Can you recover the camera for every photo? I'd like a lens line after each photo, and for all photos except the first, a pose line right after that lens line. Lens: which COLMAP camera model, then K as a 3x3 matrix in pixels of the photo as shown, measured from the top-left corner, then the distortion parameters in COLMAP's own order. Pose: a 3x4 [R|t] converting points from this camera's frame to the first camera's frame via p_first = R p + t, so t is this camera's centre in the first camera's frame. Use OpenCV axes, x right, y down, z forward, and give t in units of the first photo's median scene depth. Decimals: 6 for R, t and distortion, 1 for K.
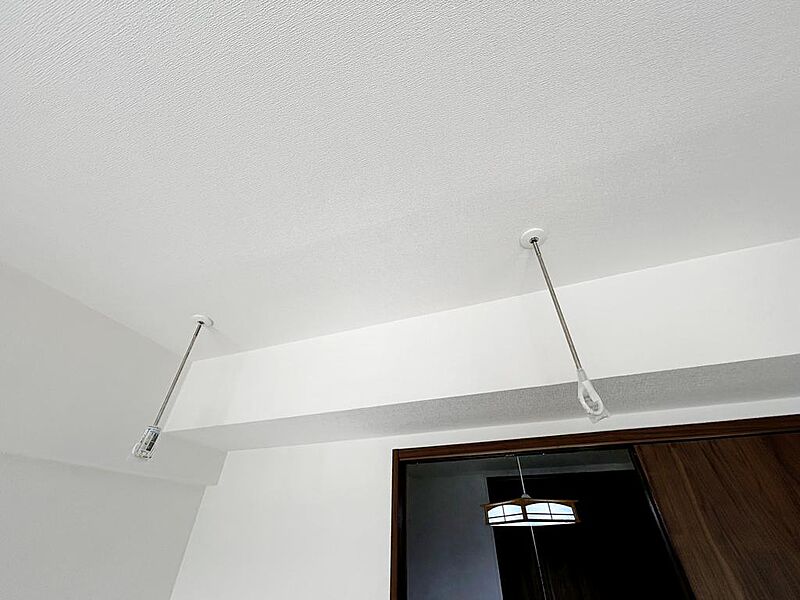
lens RADIAL K [[330.0, 0, 400.0], [0, 330.0, 300.0], [0, 0, 1]] dist [0.000307, 0.000761]
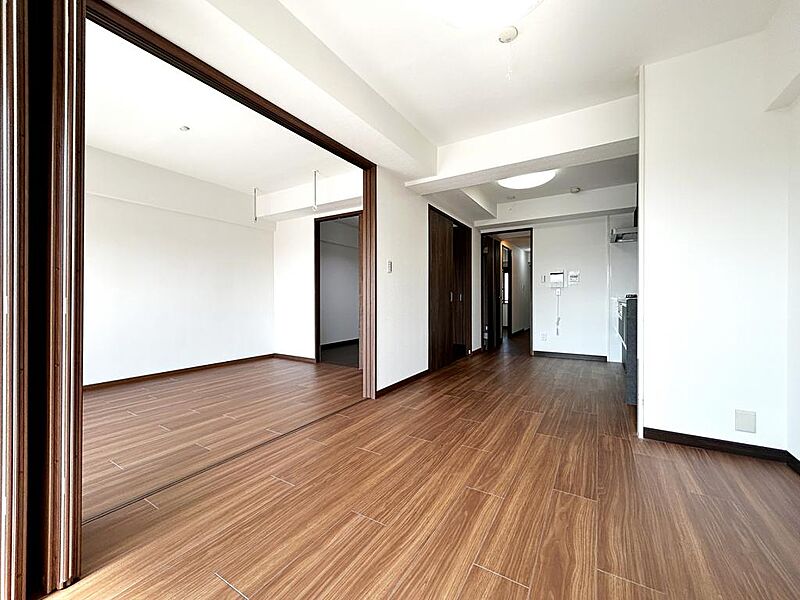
lens RADIAL K [[330.0, 0, 400.0], [0, 330.0, 300.0], [0, 0, 1]] dist [0.000307, 0.000761]
pose [[0.979391, -0.002123, -0.201960, 1.712397], [0.124670, 0.793064, 0.596244, -0.933560], [0.158902, -0.609135, 0.776985, -2.350772]]
